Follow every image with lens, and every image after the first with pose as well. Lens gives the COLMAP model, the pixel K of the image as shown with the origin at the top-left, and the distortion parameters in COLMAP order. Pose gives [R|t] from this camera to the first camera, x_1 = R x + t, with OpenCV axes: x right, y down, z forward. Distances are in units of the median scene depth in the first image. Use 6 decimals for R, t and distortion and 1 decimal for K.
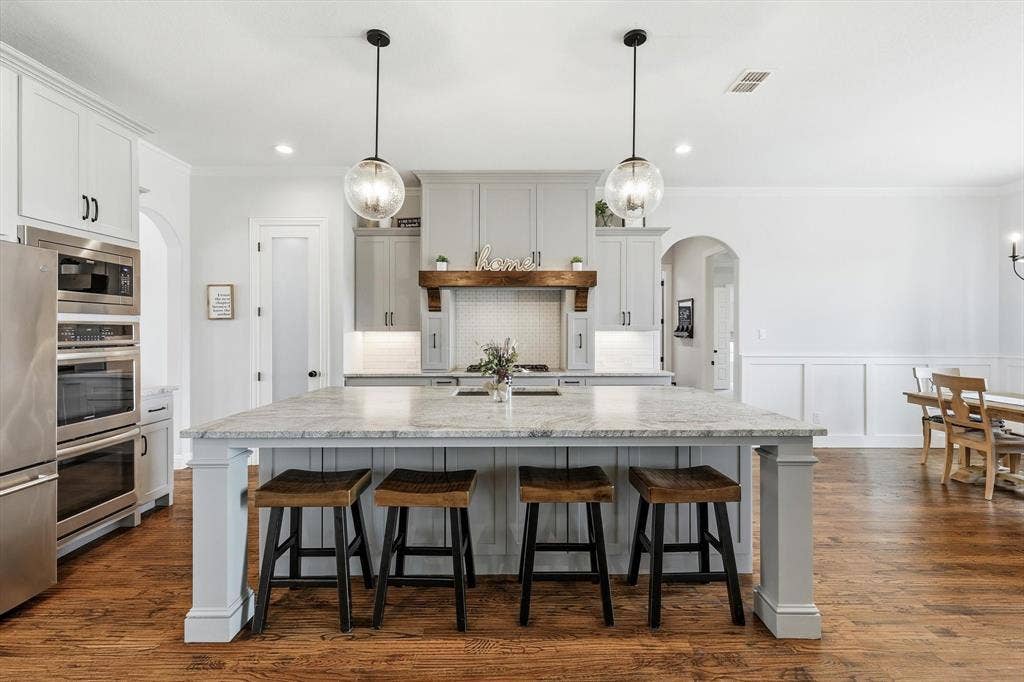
lens RADIAL K [[447.9, 0, 512.6], [0, 447.9, 335.4], [0, 0, 1]] dist [0.002598, -0.001533]
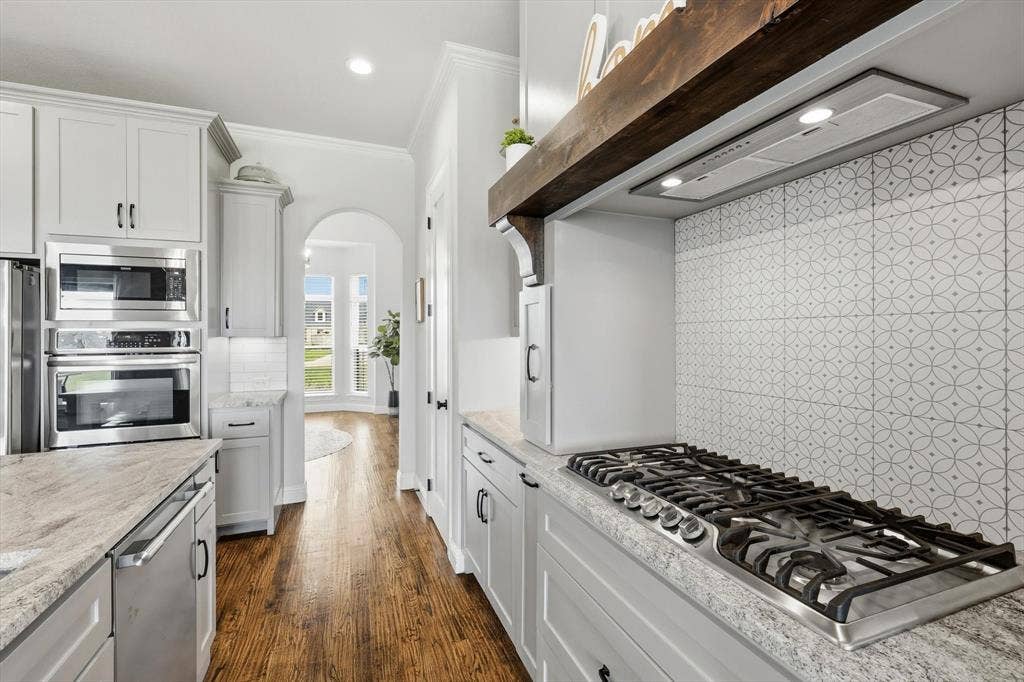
lens RADIAL K [[447.9, 0, 510.1], [0, 447.9, 337.5], [0, 0, 1]] dist [0.002598, -0.001533]
pose [[0.355708, -0.000168, -0.934597, 0.280645], [-0.003486, 0.999993, -0.001507, -0.012093], [0.934590, 0.003794, 0.355705, 1.365972]]
